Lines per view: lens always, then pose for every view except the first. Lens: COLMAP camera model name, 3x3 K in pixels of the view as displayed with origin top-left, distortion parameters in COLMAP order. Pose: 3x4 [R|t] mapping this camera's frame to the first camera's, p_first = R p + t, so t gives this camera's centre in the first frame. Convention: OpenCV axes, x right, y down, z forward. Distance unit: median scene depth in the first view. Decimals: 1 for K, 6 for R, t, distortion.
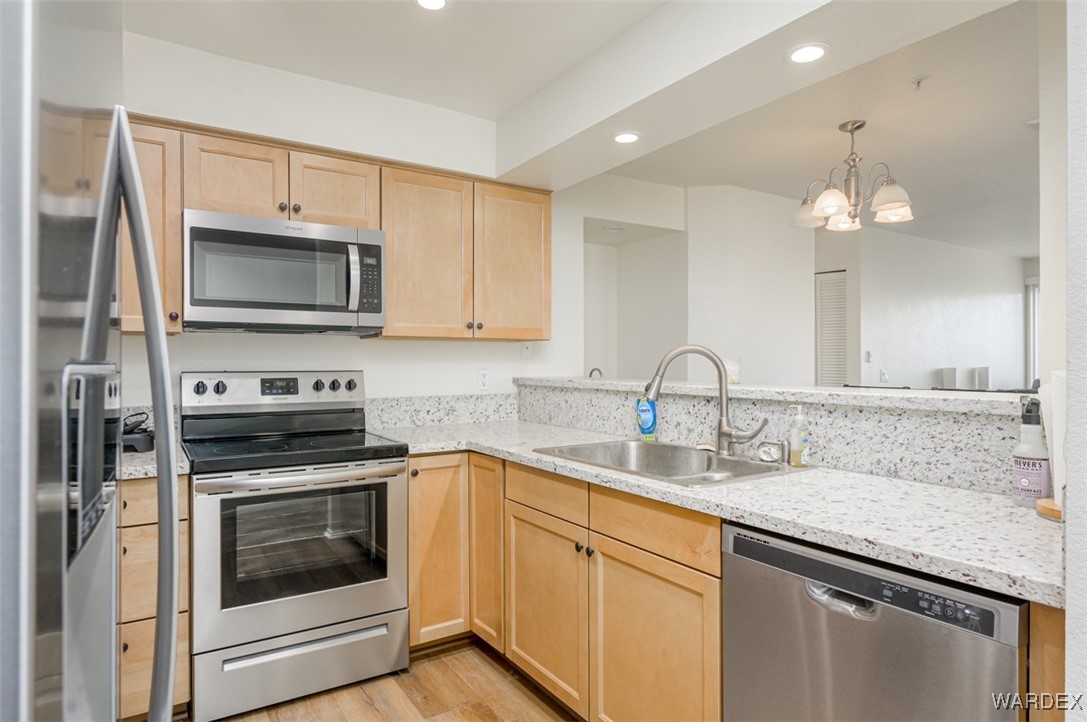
lens RADIAL K [[646.2, 0, 544.4], [0, 646.2, 363.0], [0, 0, 1]] dist [-0.009394, 0.004265]
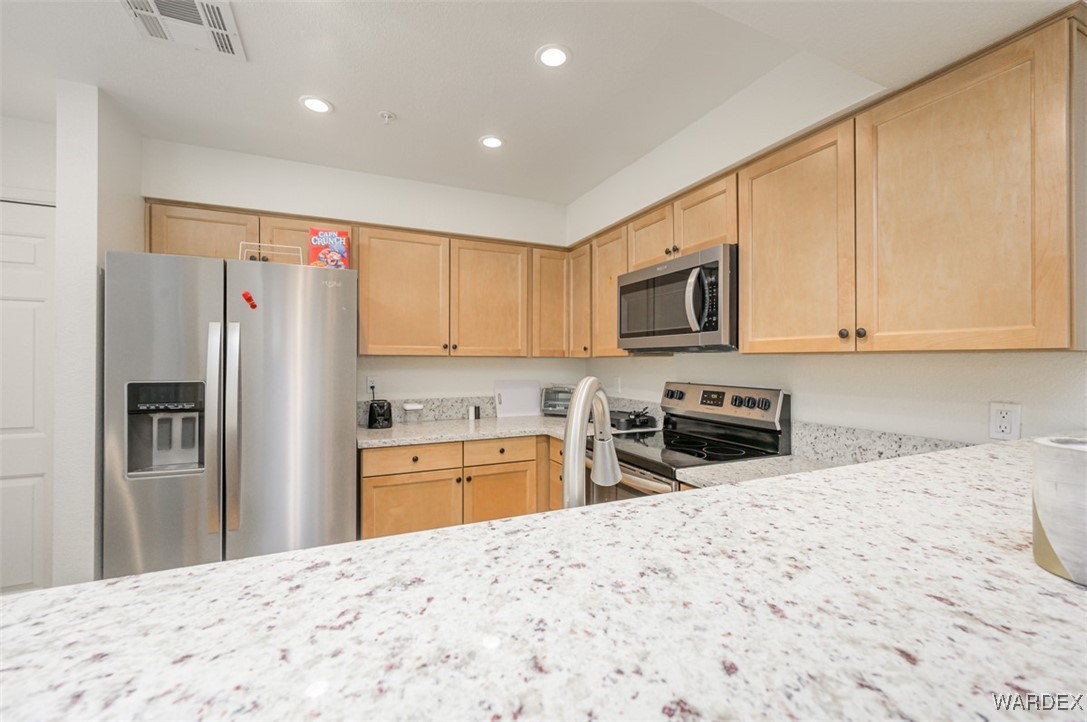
lens RADIAL K [[431.3, 0, 528.1], [0, 431.3, 357.8], [0, 0, 1]] dist [0.000863, -0.000229]
pose [[-0.151040, -0.007280, -0.988501, 0.448300], [-0.005776, 0.999962, -0.006482, -0.032749], [0.988511, 0.004731, -0.151077, 0.864681]]
